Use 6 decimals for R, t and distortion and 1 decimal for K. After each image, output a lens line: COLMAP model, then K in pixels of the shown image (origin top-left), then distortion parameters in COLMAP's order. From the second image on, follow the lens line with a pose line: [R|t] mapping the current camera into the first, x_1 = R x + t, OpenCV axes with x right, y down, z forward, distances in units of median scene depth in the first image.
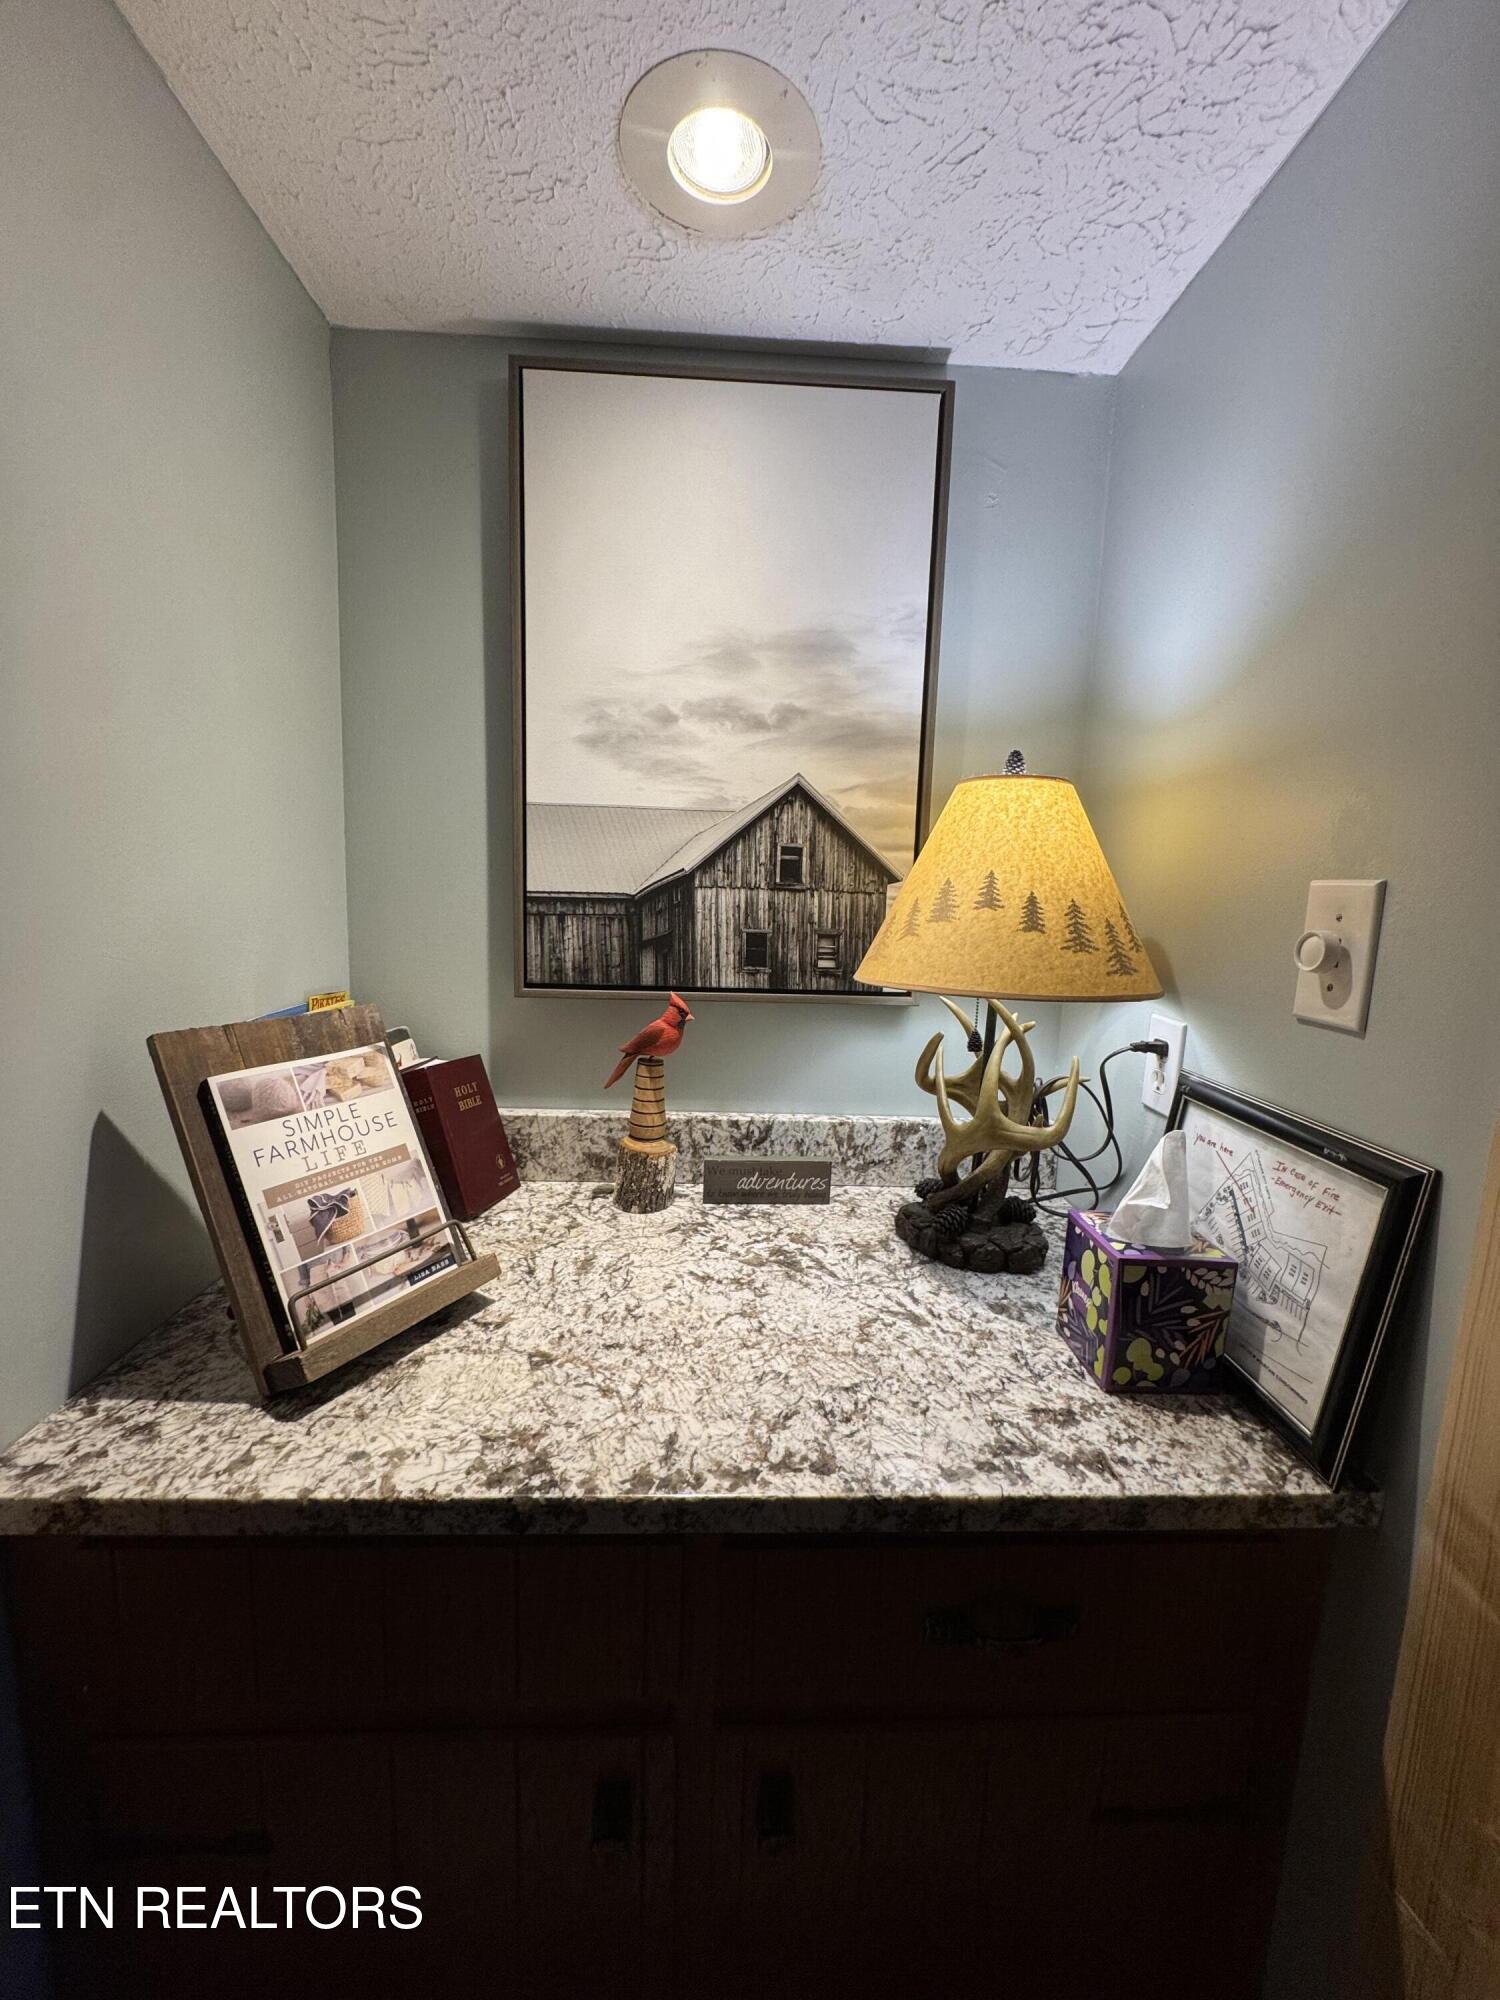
lens RADIAL K [[800.2, 0, 753.5], [0, 800.2, 998.3], [0, 0, 1]] dist [-0.004208, 0.000747]
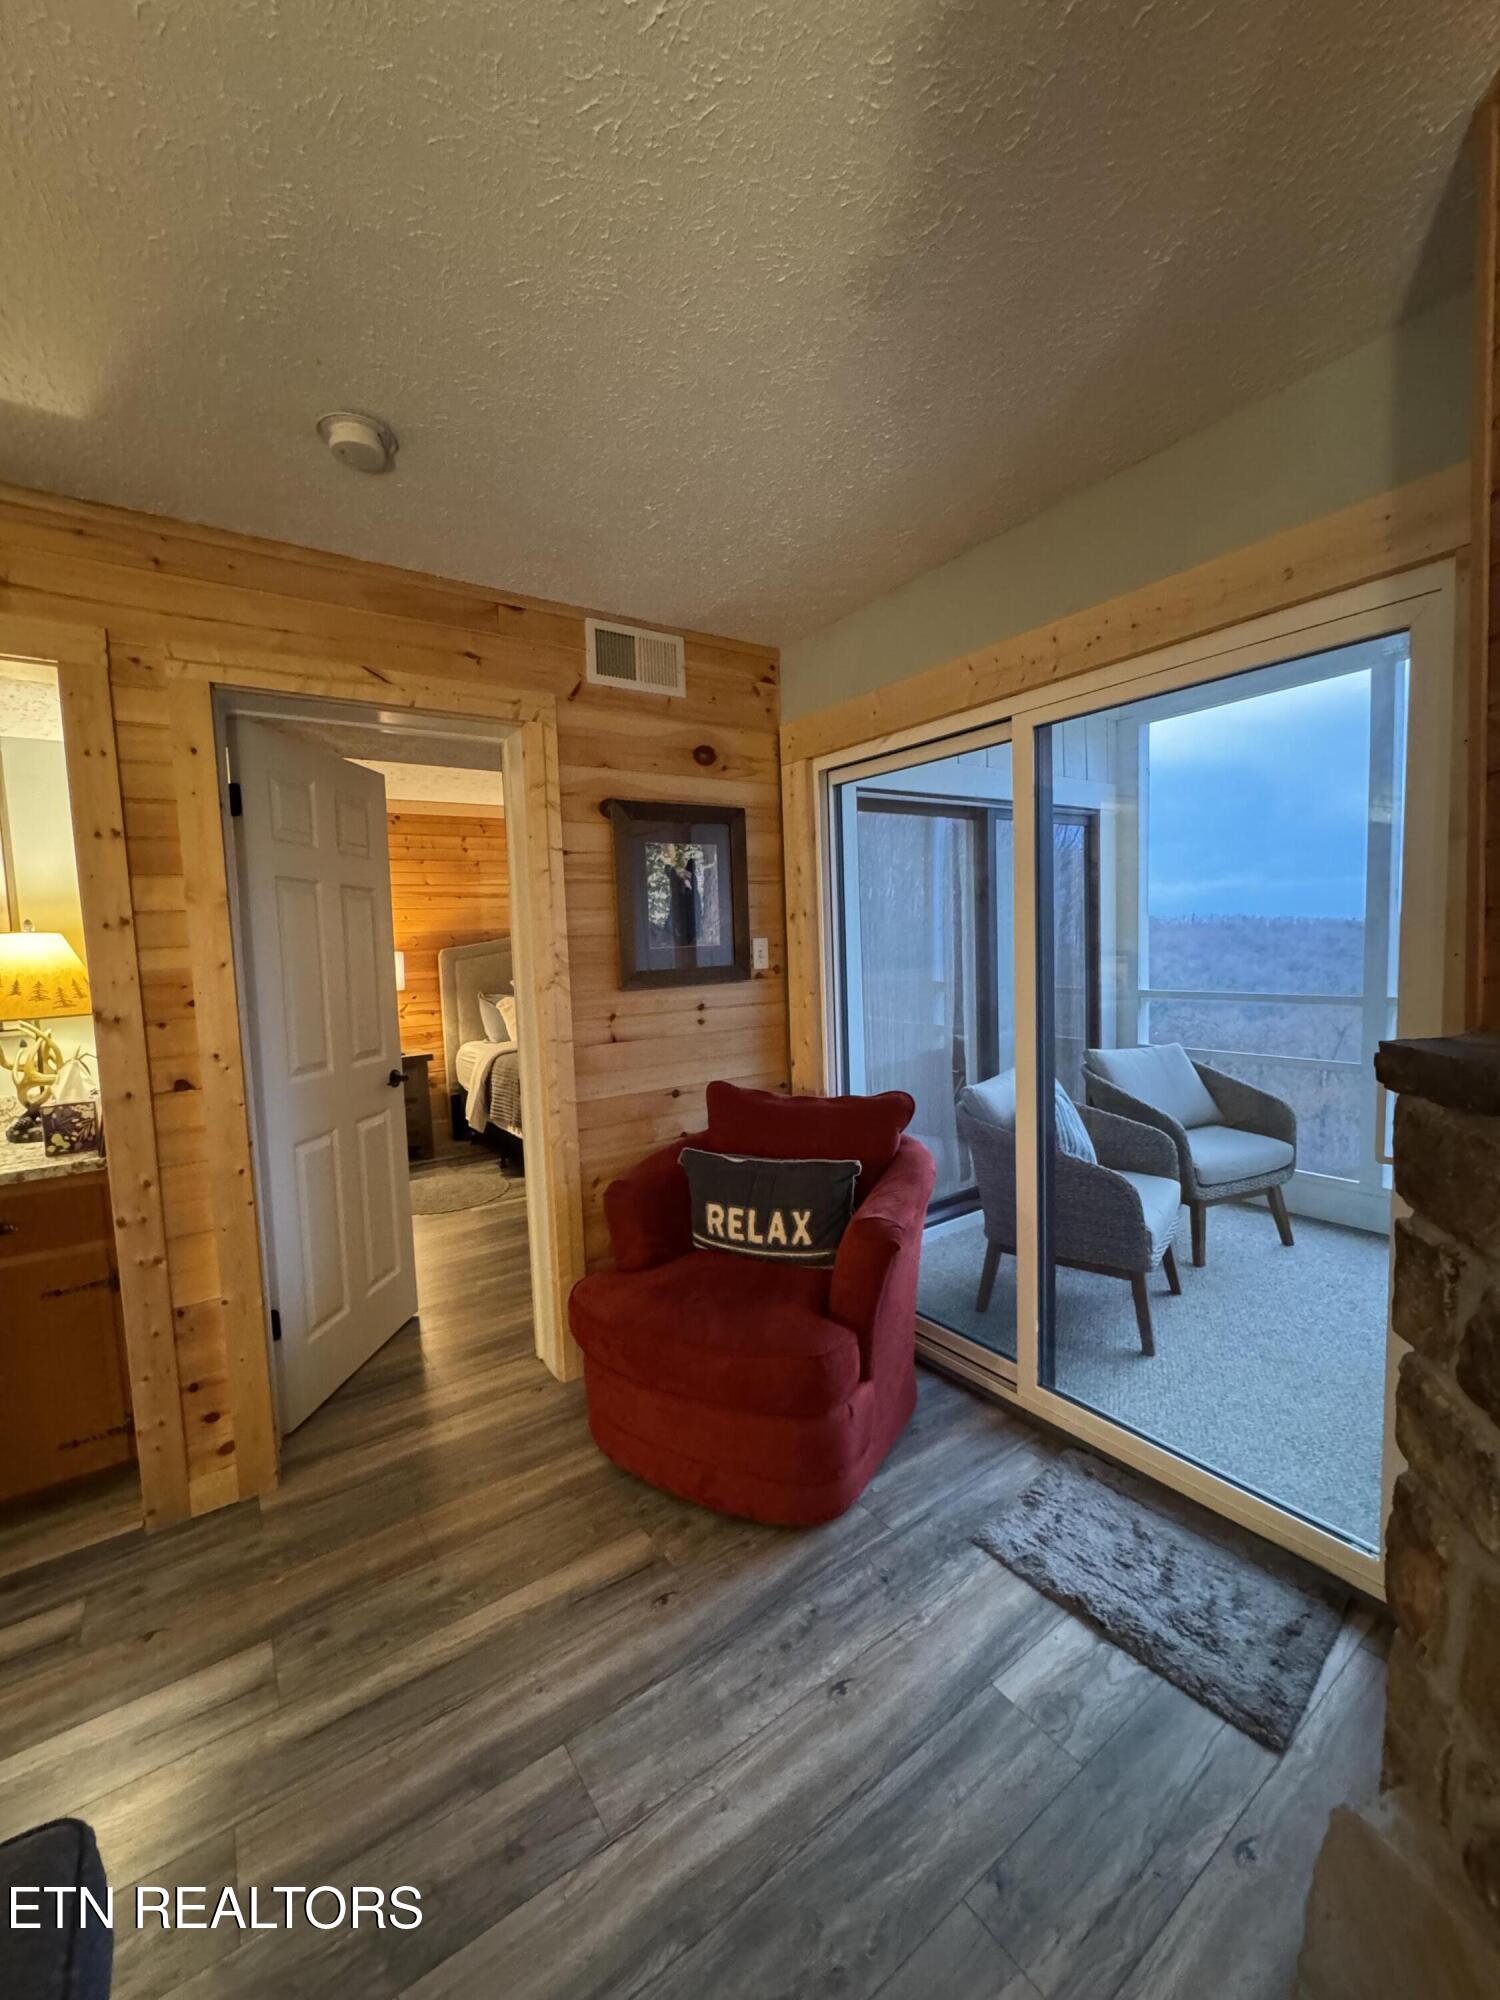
lens RADIAL K [[800.2, 0, 755.2], [0, 800.2, 997.5], [0, 0, 1]] dist [-0.004208, 0.000747]
pose [[0.843100, -0.106553, 0.527096, 0.738441], [0.140409, 0.989790, -0.024501, 0.237067], [-0.519104, 0.094666, 0.849453, -1.780600]]
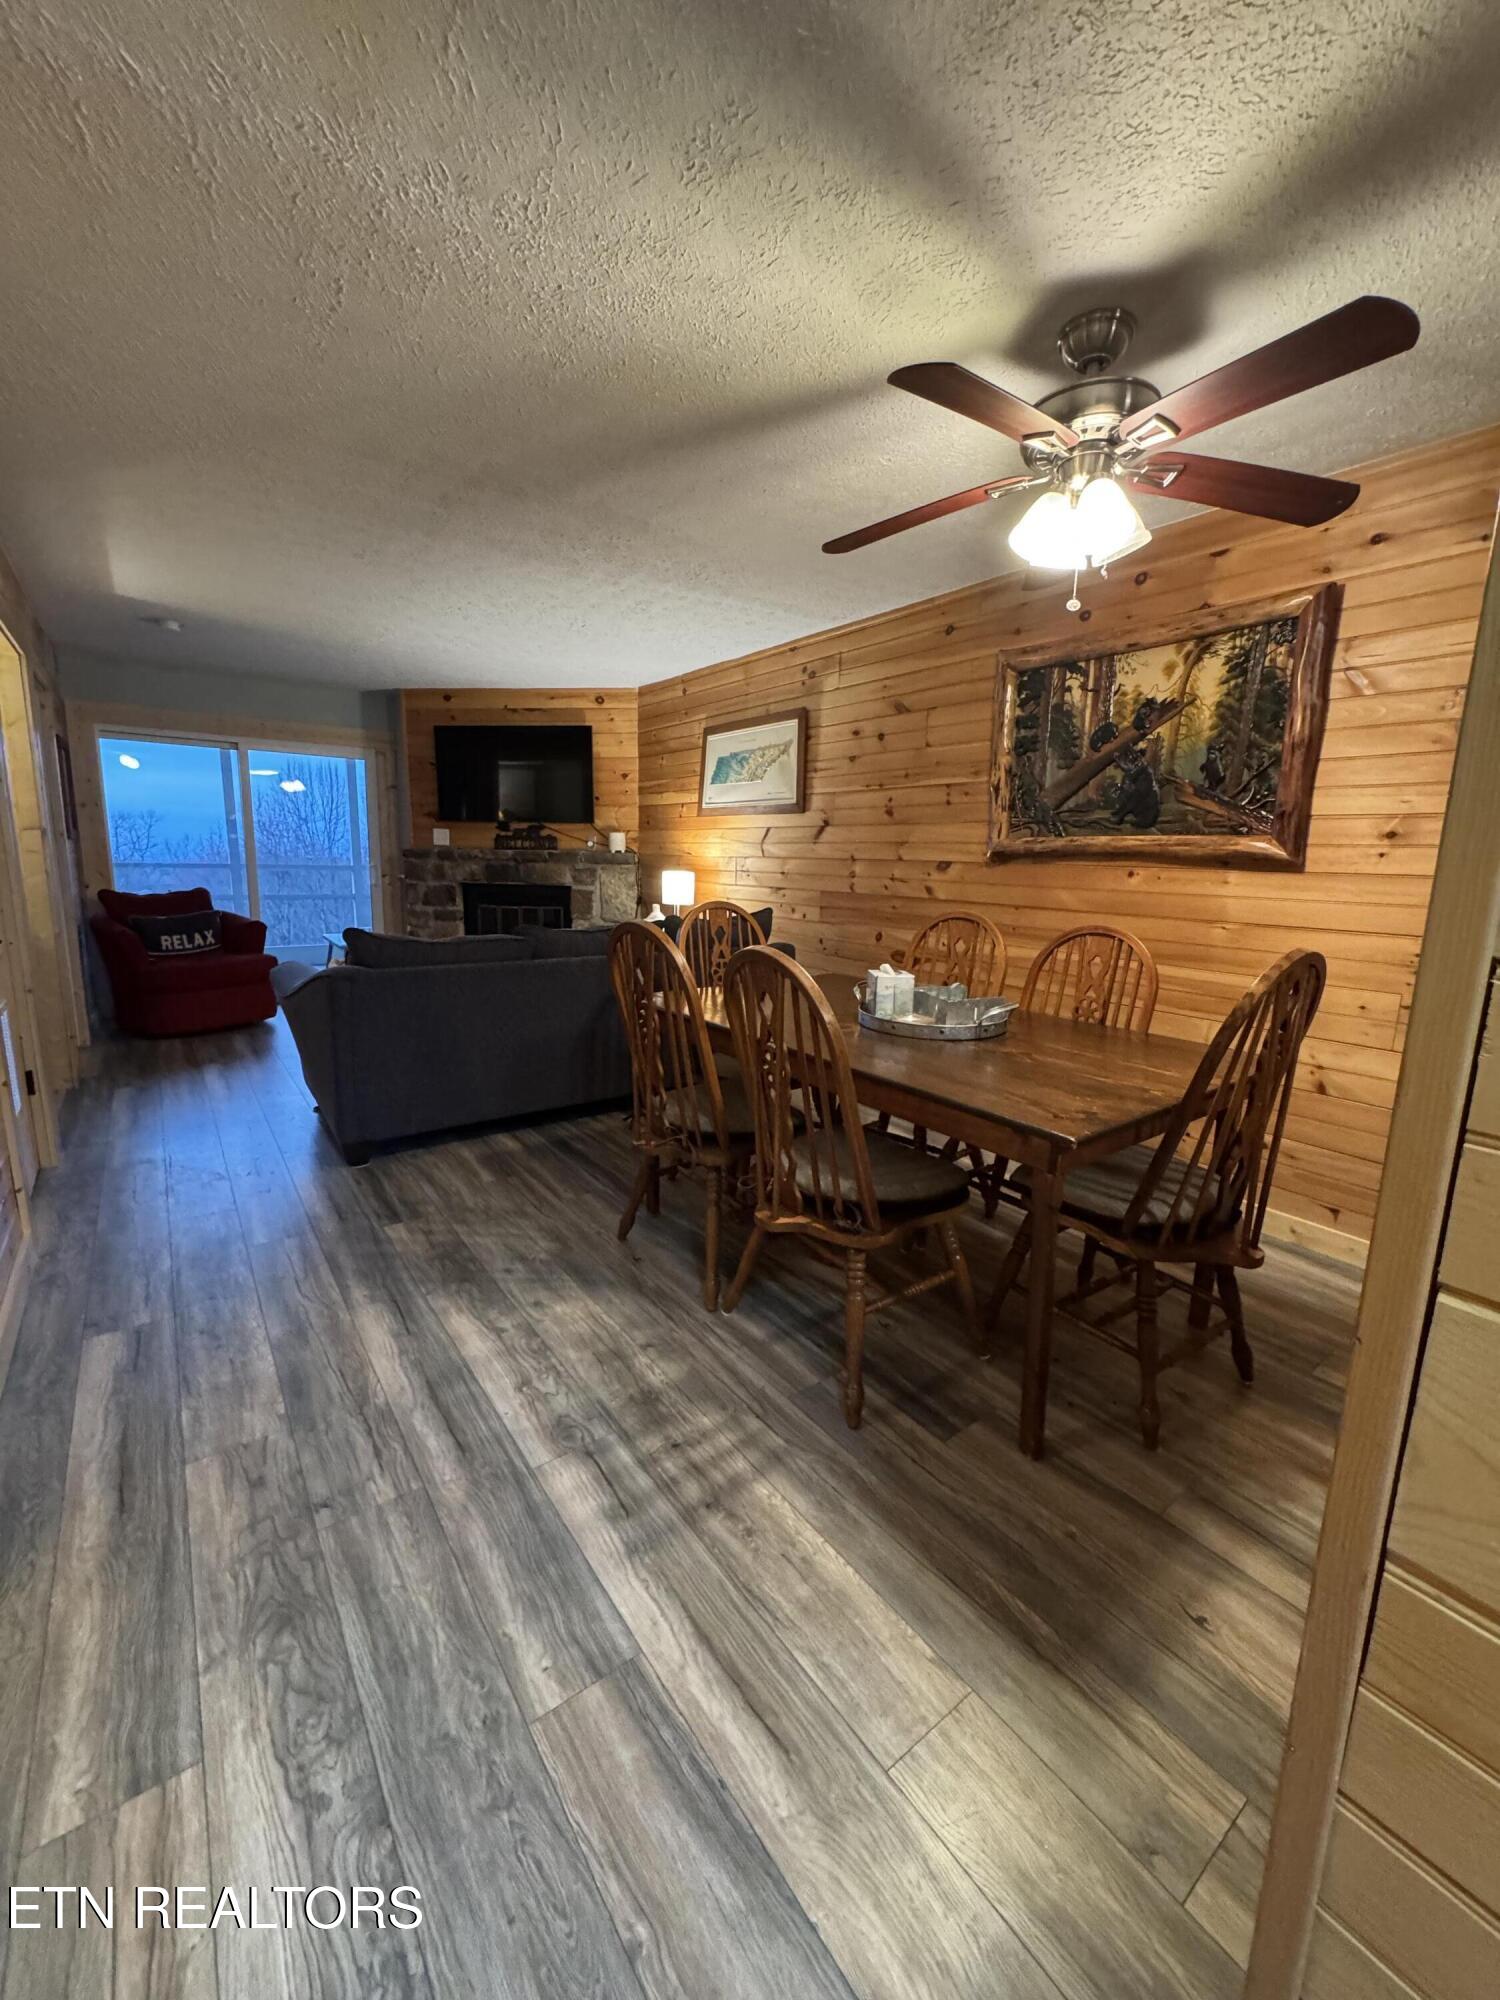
lens RADIAL K [[800.2, 0, 751.7], [0, 800.2, 997.3], [0, 0, 1]] dist [-0.004208, 0.000747]
pose [[-0.554677, -0.192865, 0.809405, -4.126132], [0.072298, 0.957915, 0.277797, -0.006009], [-0.828919, 0.212606, -0.517389, -0.253302]]
